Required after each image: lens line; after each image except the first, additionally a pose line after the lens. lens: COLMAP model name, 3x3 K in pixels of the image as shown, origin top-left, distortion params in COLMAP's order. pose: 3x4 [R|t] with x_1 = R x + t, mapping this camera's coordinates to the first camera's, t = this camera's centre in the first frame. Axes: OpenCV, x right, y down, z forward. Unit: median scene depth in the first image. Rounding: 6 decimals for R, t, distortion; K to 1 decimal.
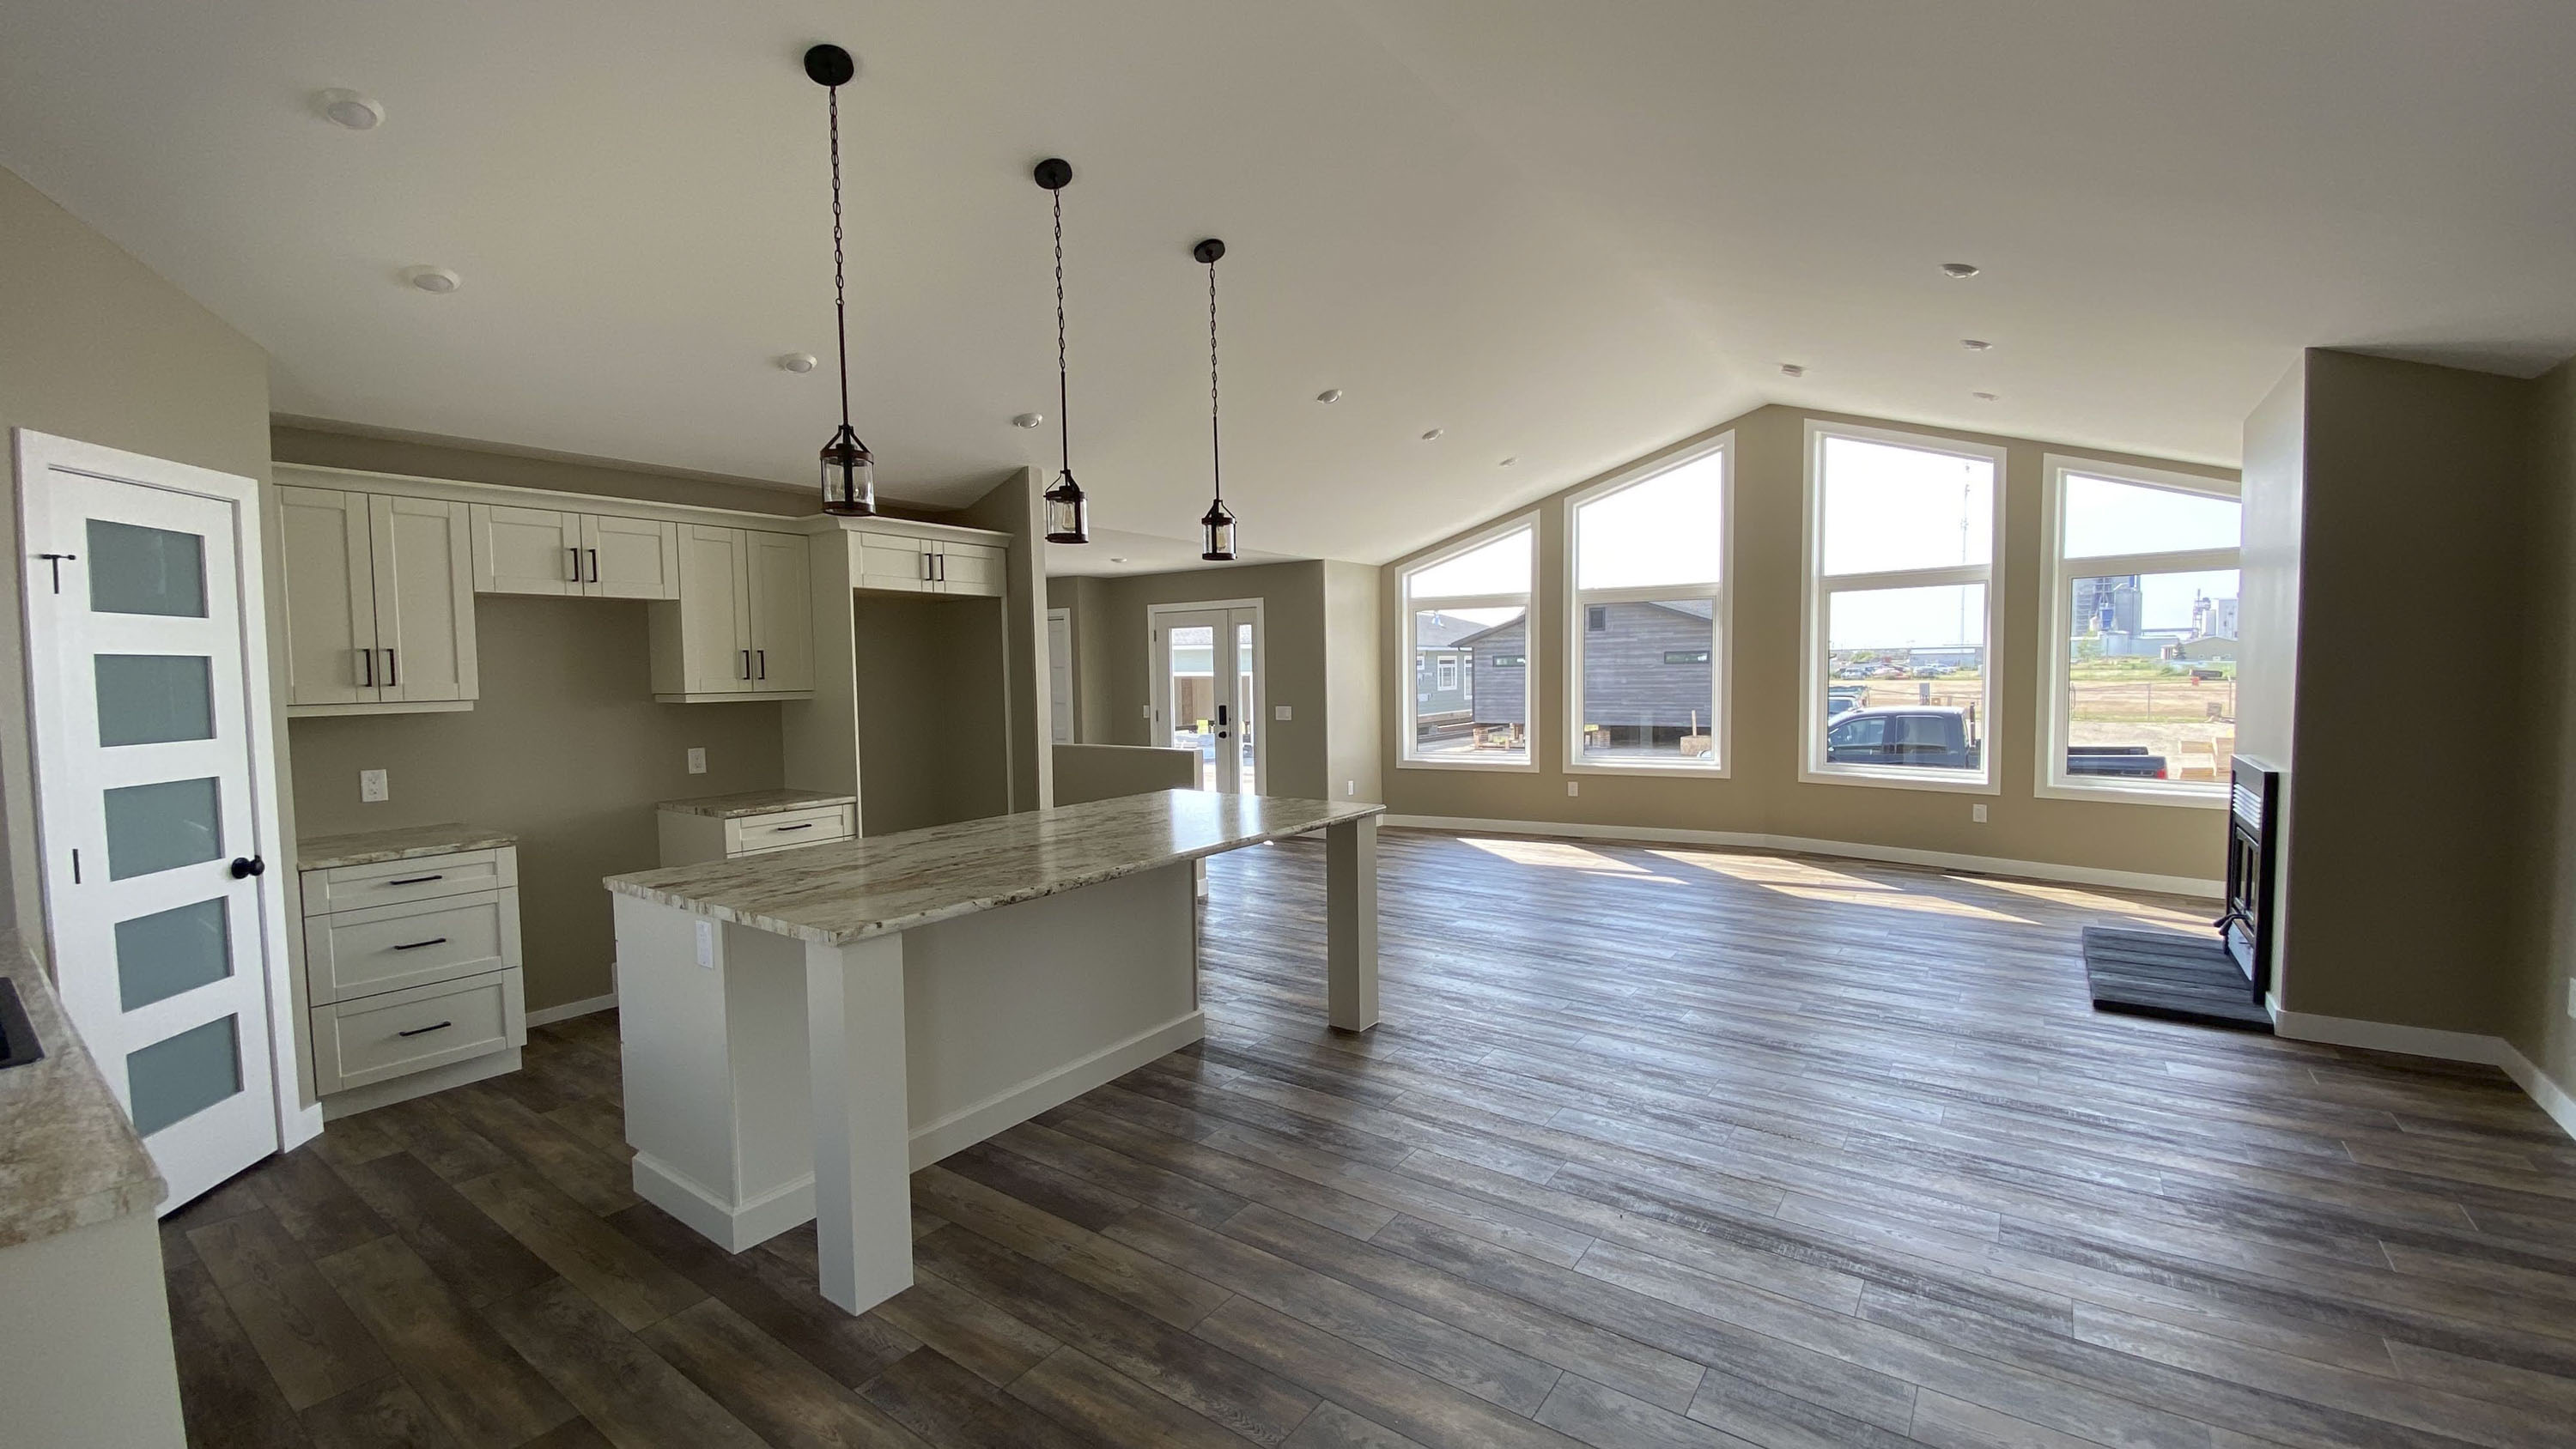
lens RADIAL K [[1054.7, 0, 1288.7], [0, 1054.7, 720.6], [0, 0, 1]] dist [0.000874, -0.000024]
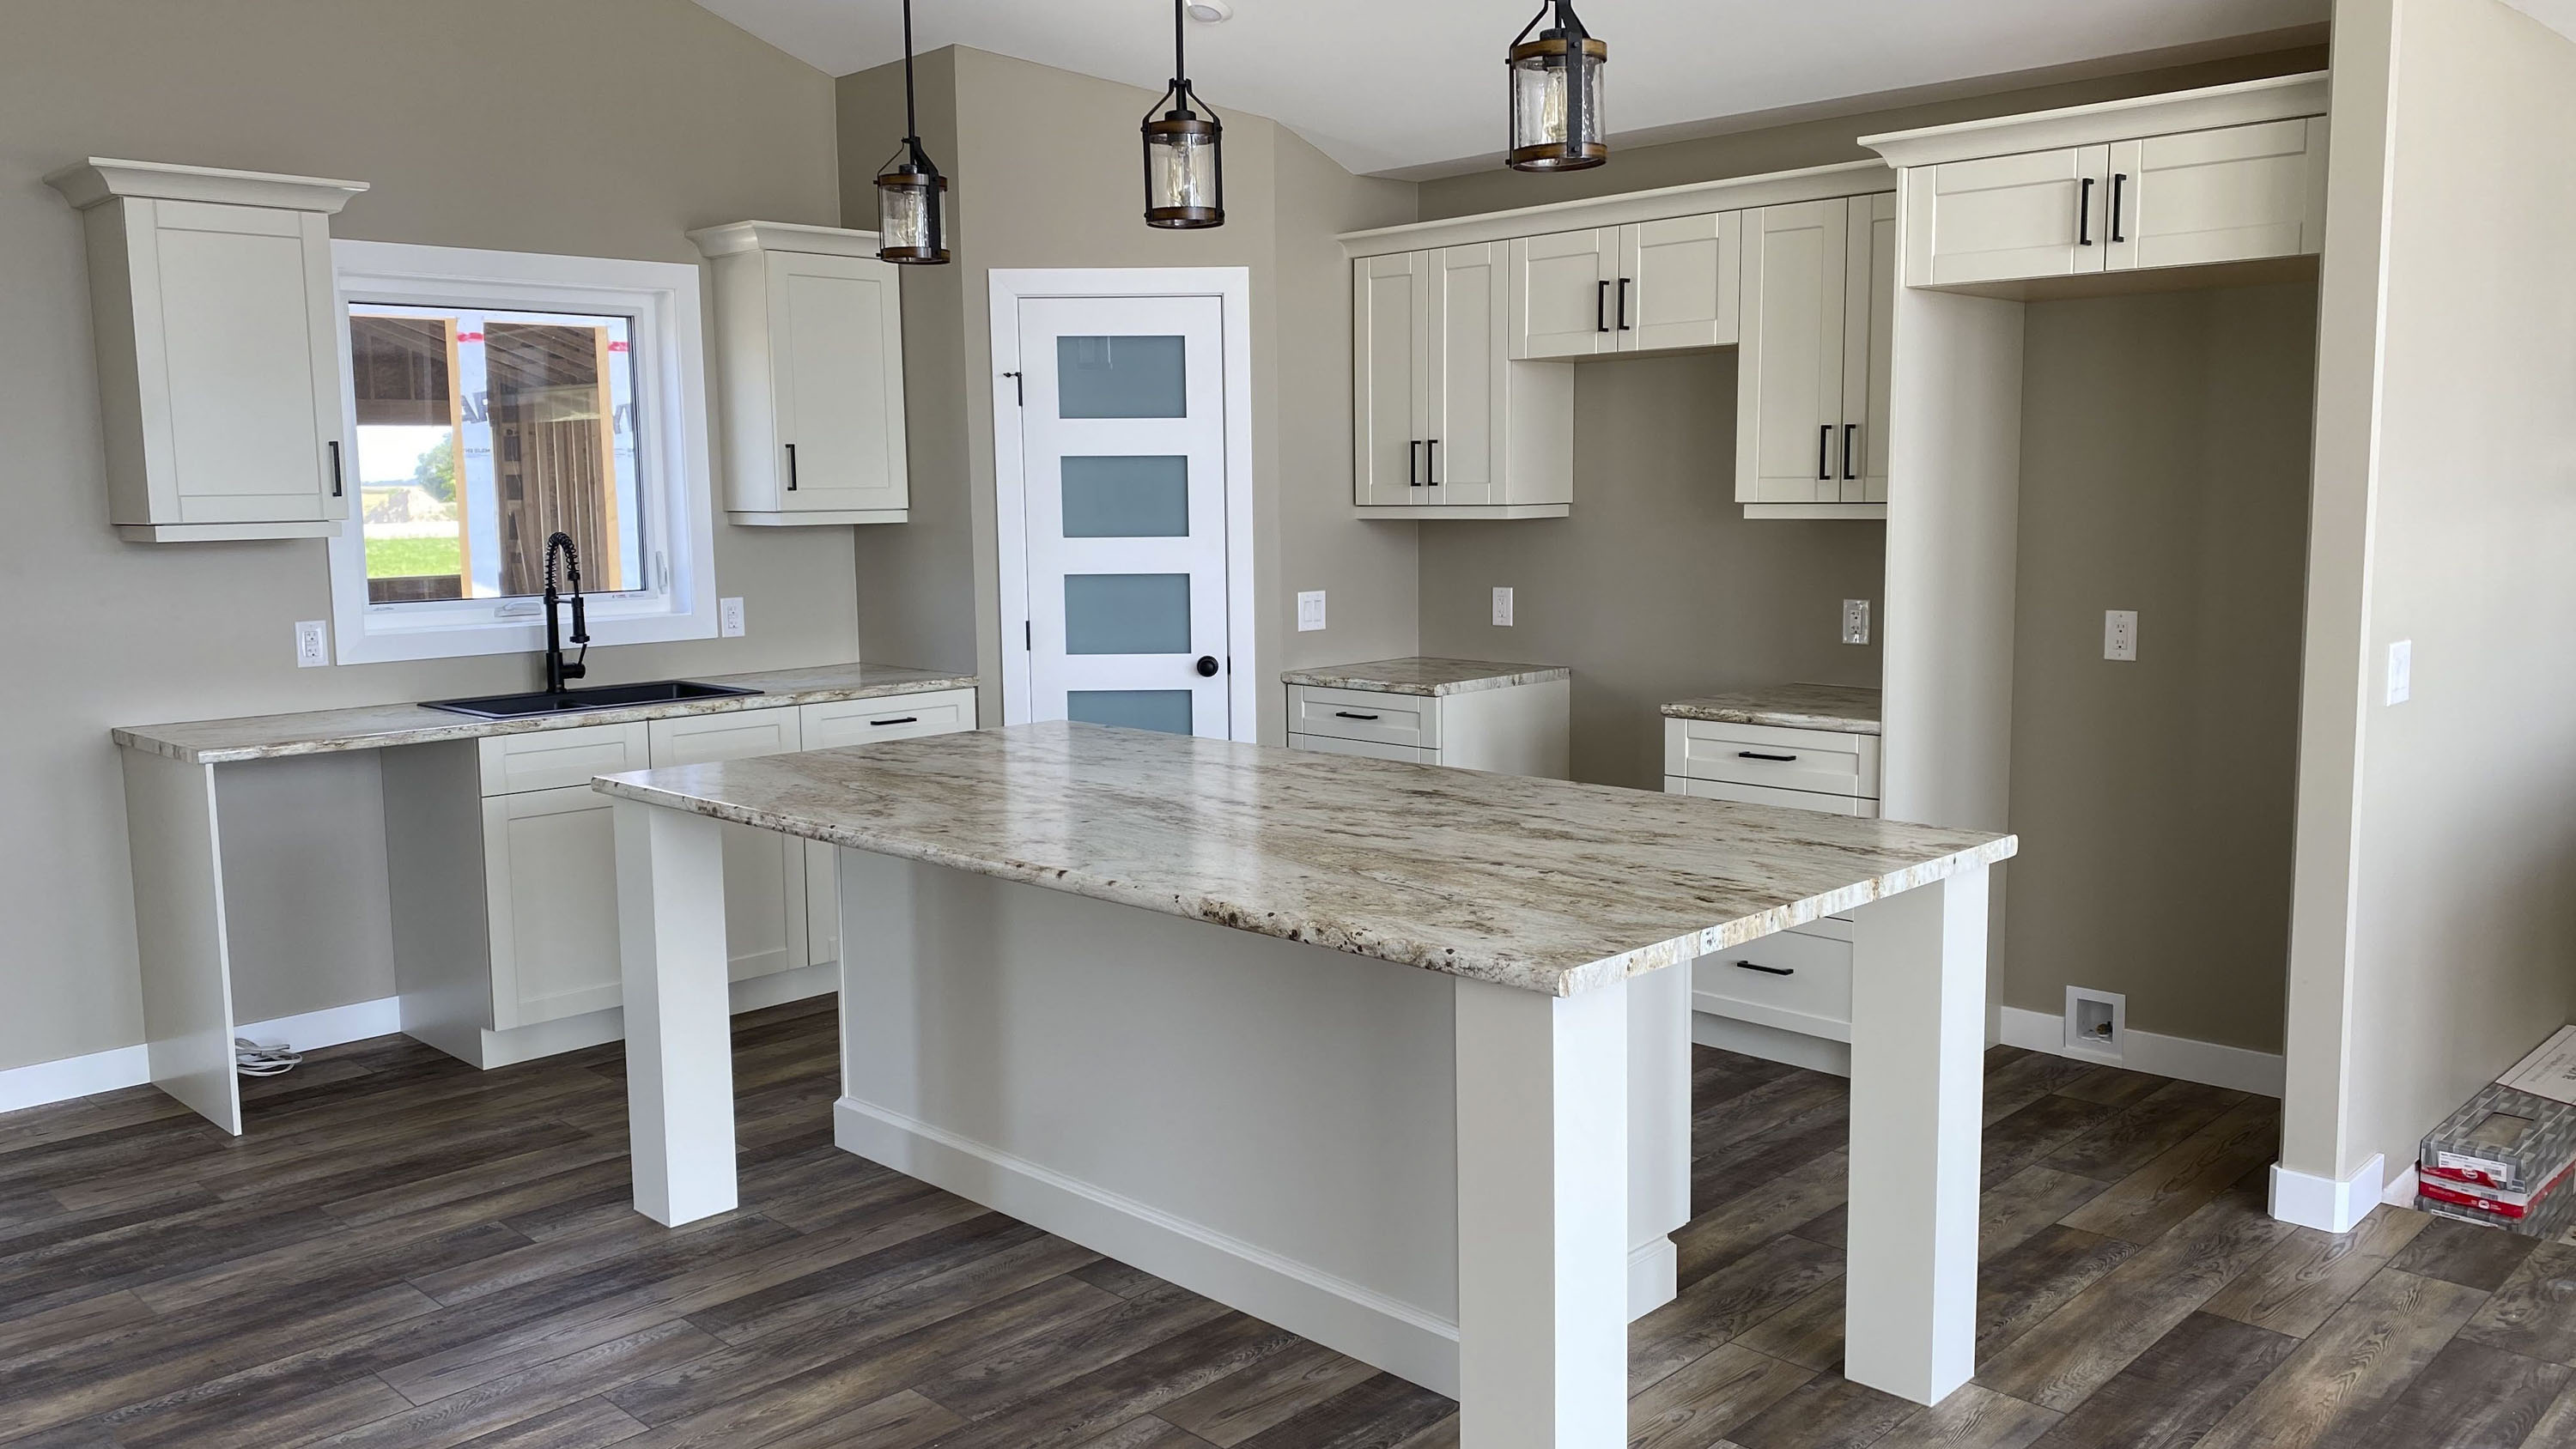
lens RADIAL K [[1933.1, 0, 1289.1], [0, 1933.1, 728.2], [0, 0, 1]] dist [0.007441, -0.004400]
pose [[-0.162182, 0.138821, -0.976947, 0.804514], [-0.036274, 0.988547, 0.146491, -0.074734], [0.986094, 0.059196, -0.155289, 1.364286]]
